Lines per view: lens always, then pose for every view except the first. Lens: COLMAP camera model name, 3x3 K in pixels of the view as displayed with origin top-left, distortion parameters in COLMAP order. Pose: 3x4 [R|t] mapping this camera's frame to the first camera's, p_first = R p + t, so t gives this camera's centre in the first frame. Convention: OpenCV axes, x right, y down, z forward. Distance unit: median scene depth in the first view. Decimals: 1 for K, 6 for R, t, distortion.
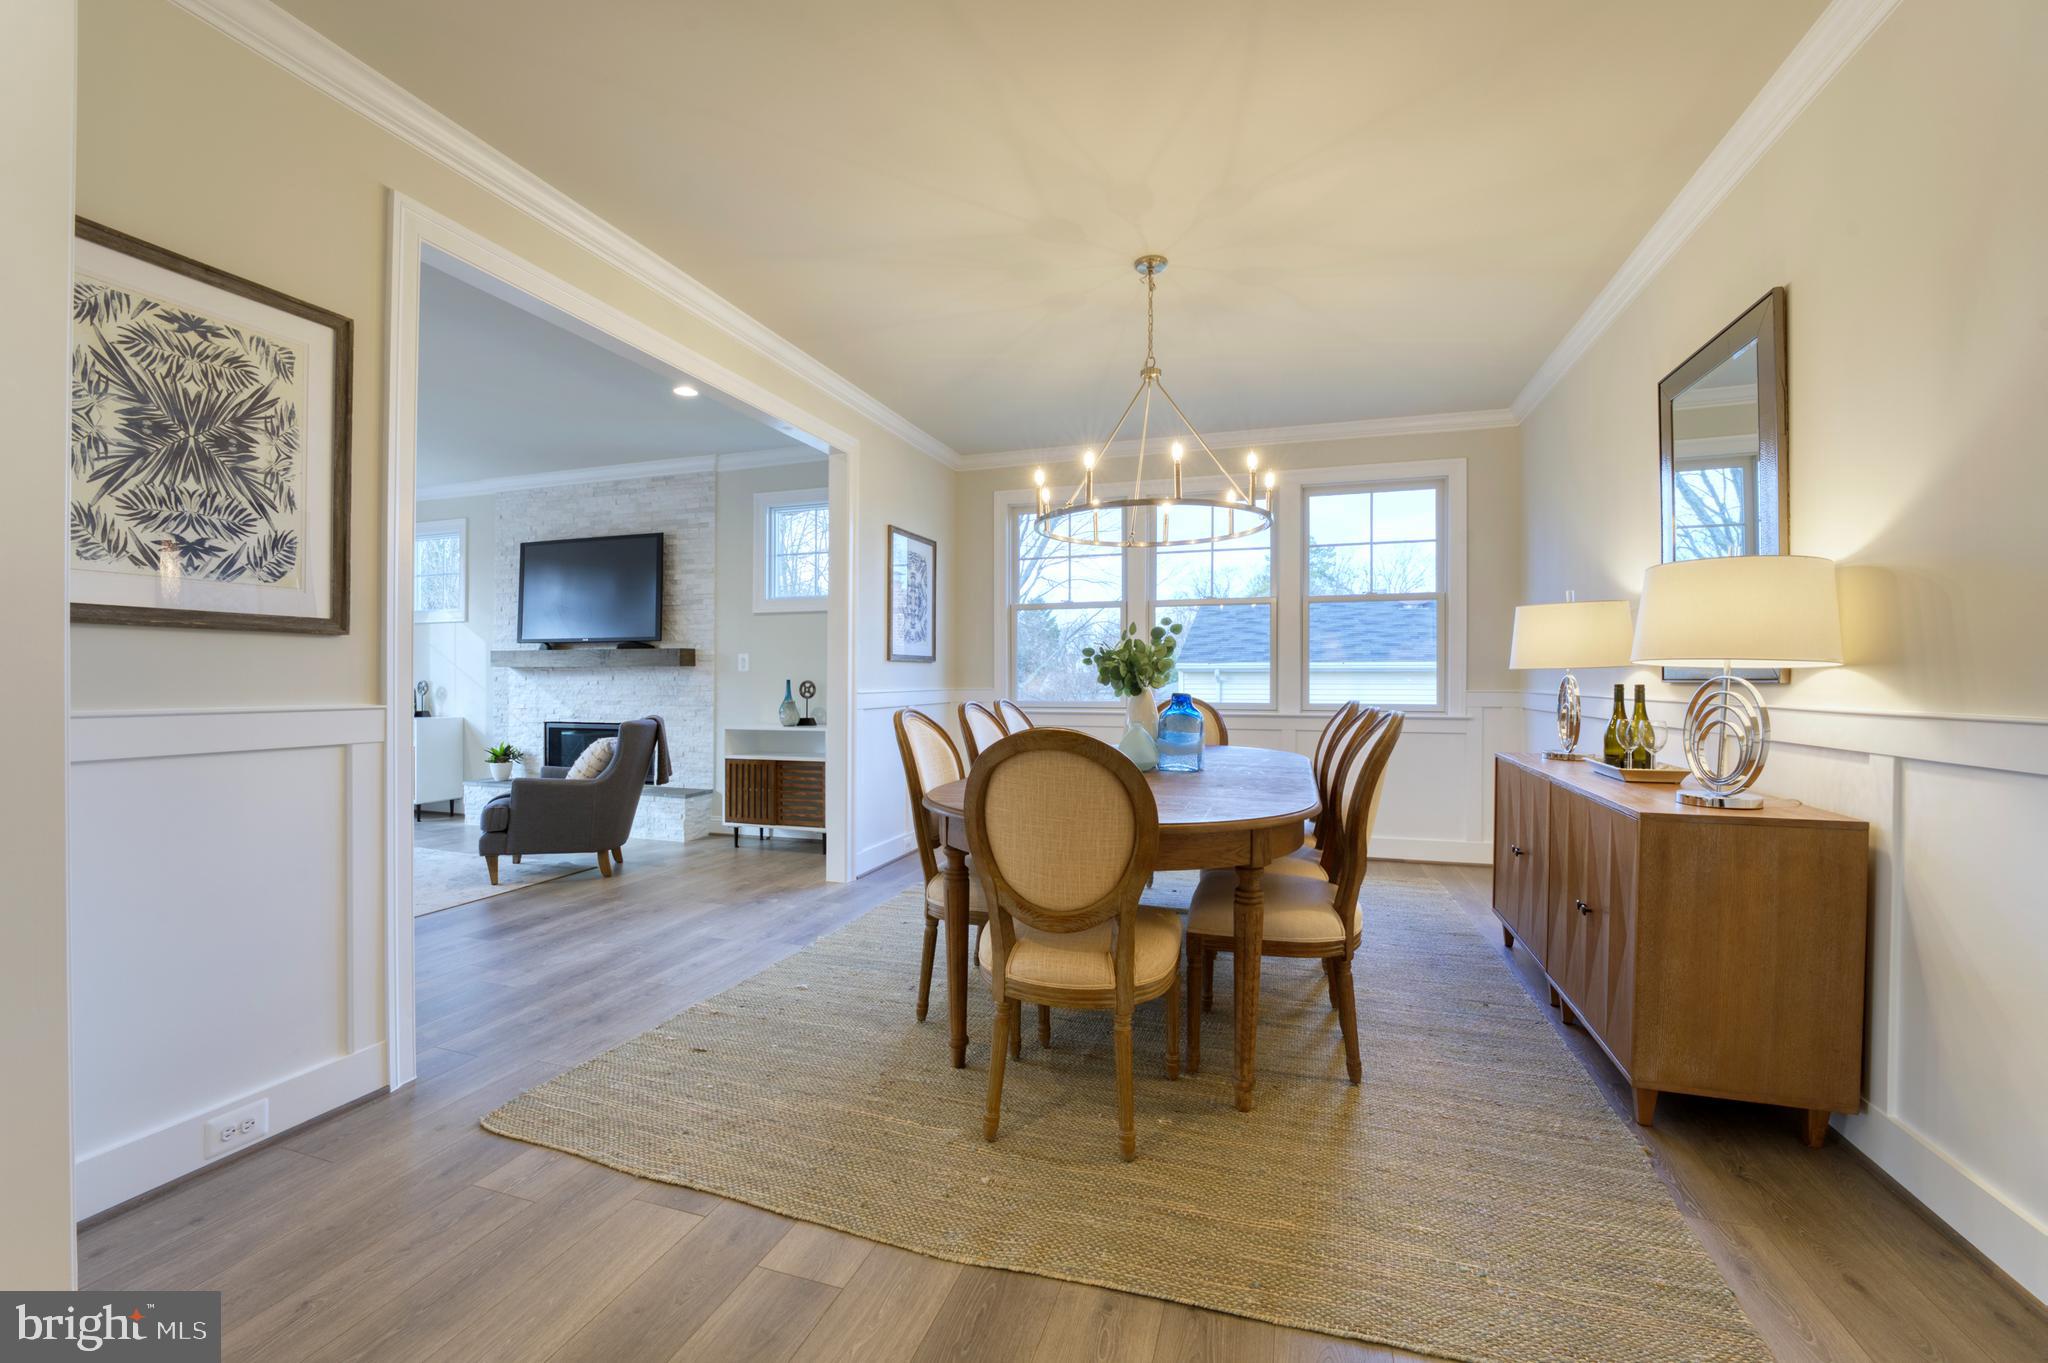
lens RADIAL K [[836.6, 0, 1024.0], [0, 836.6, 681.5], [0, 0, 1]] dist [-0.021291, -0.000230]
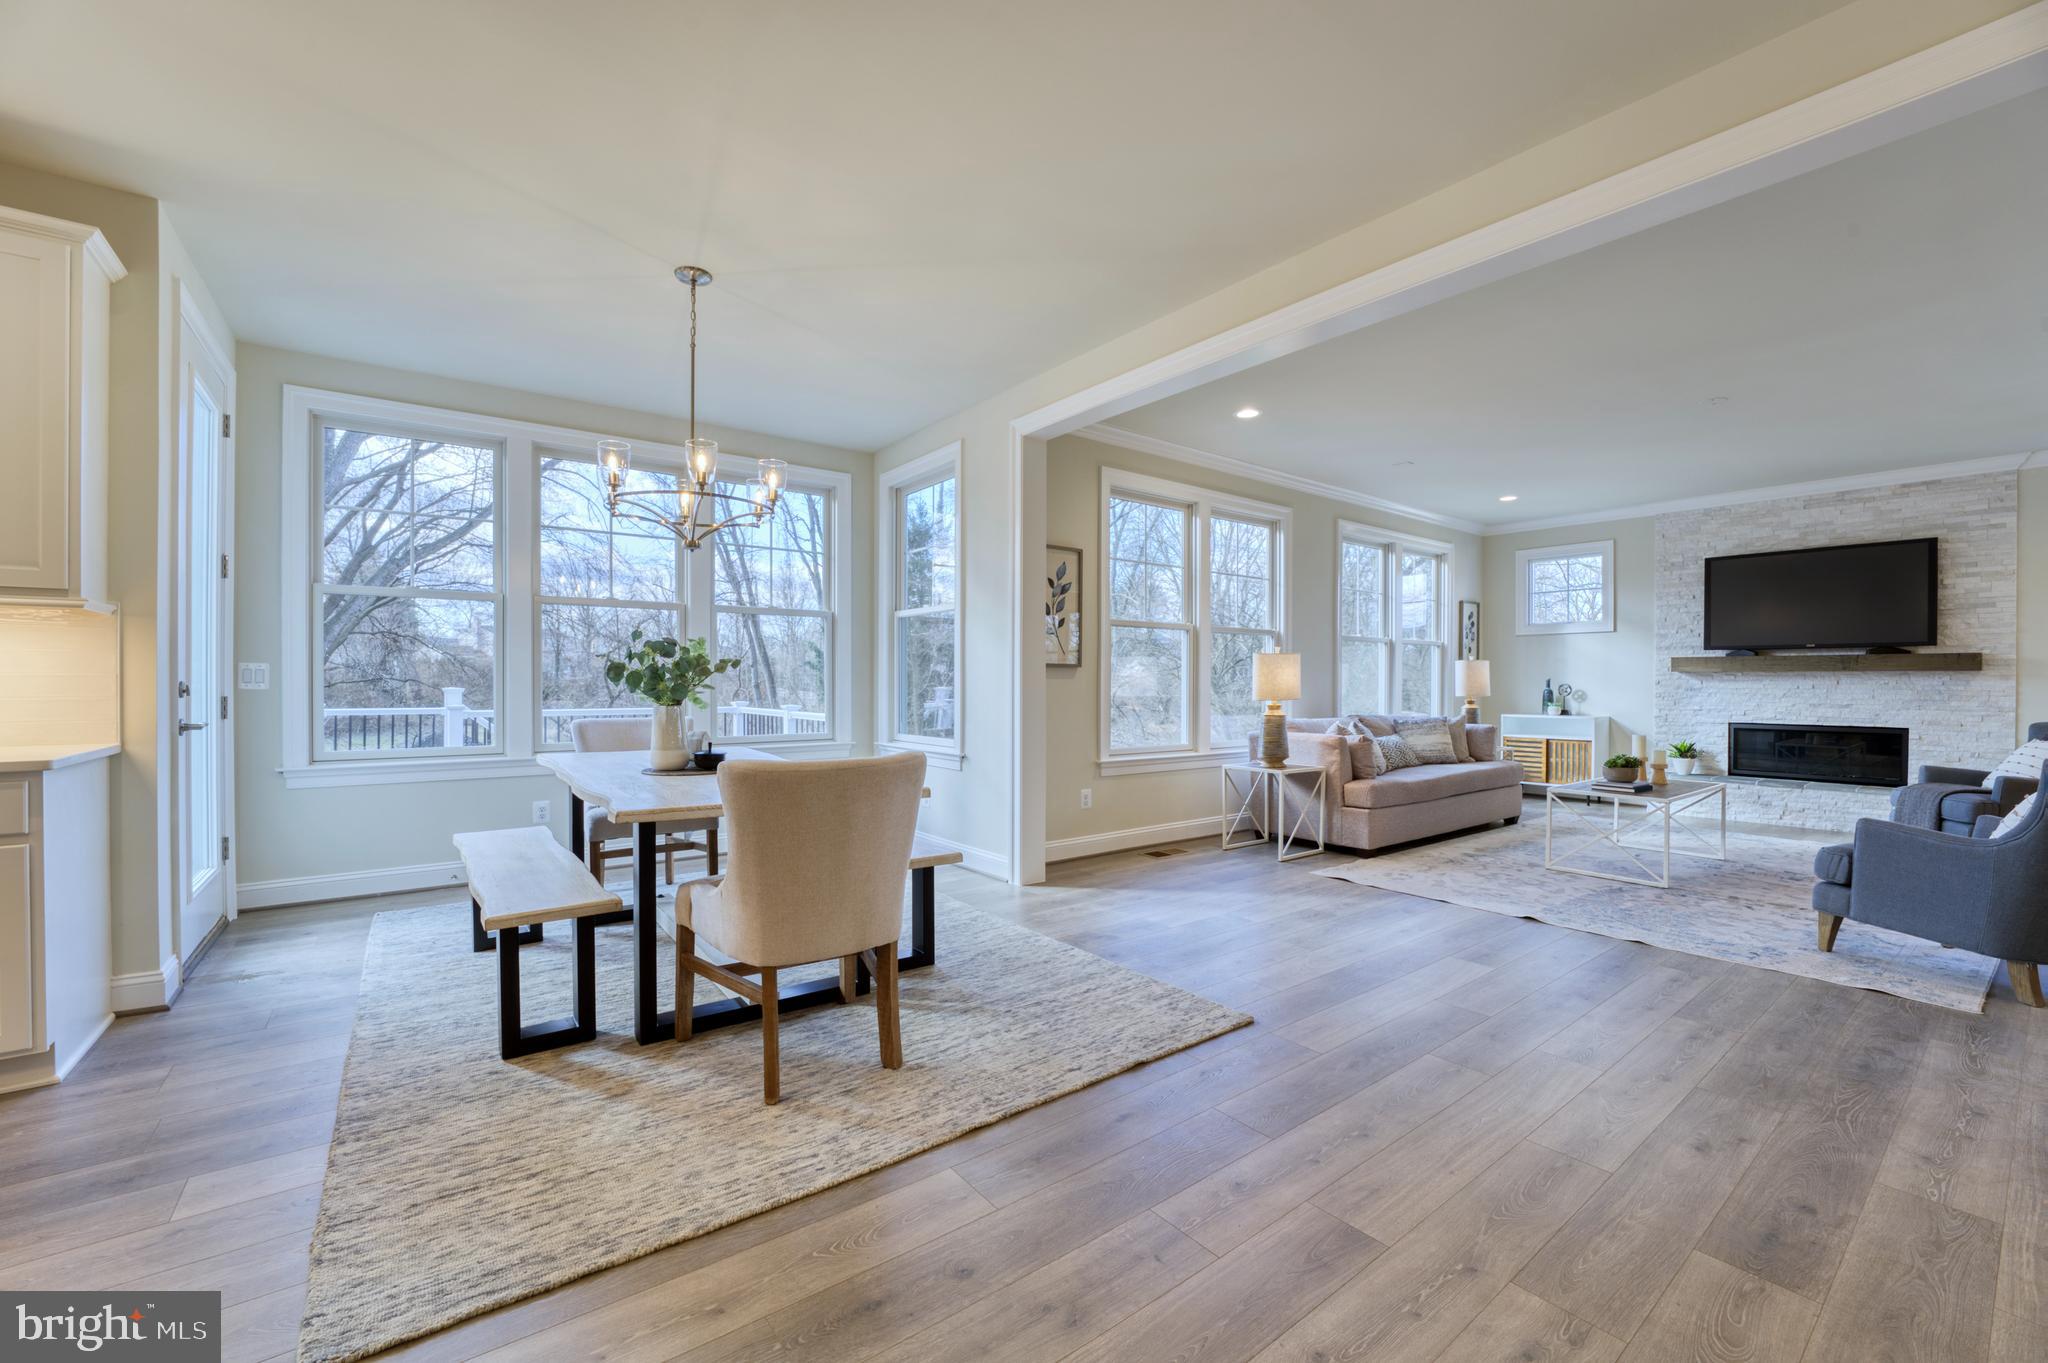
lens RADIAL K [[827.8, 0, 1023.5], [0, 827.8, 677.5], [0, 0, 1]] dist [-0.047628, 0.009351]
pose [[0.820975, 0.001260, -0.570962, -1.428554], [-0.006162, 0.999959, -0.006653, 0.005501], [0.570930, 0.008980, 0.820949, -0.732200]]
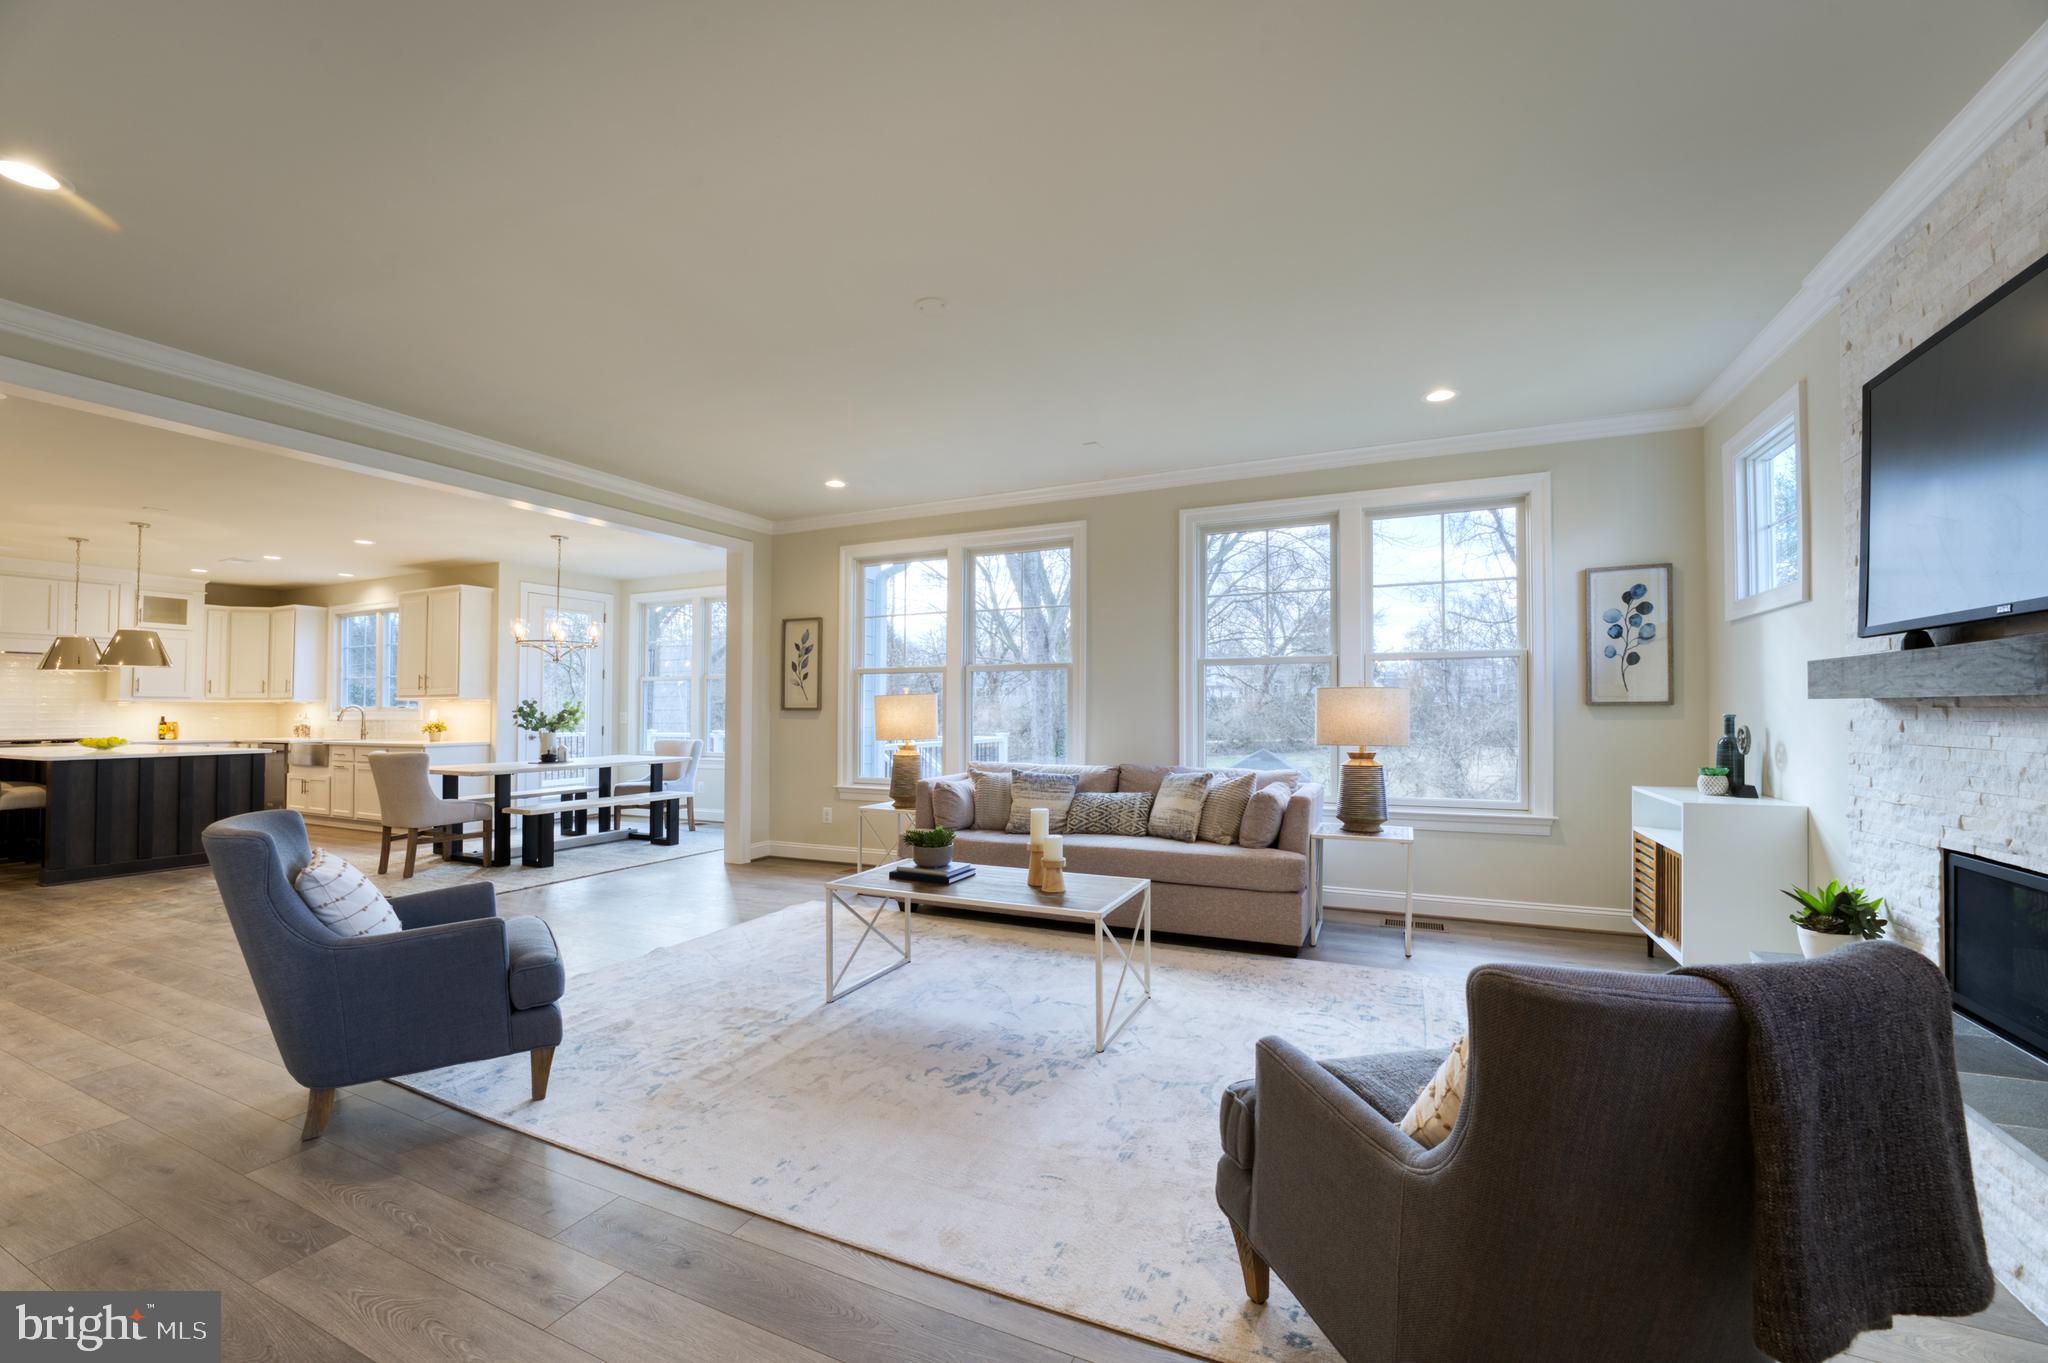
lens RADIAL K [[825.8, 0, 1013.2], [0, 825.8, 703.0], [0, 0, 1]] dist [-0.023801, -0.000070]
pose [[-0.115913, -0.008511, -0.993223, -0.356587], [0.000958, 0.999962, -0.008681, -0.023534], [0.993259, -0.001957, -0.115900, 1.241430]]
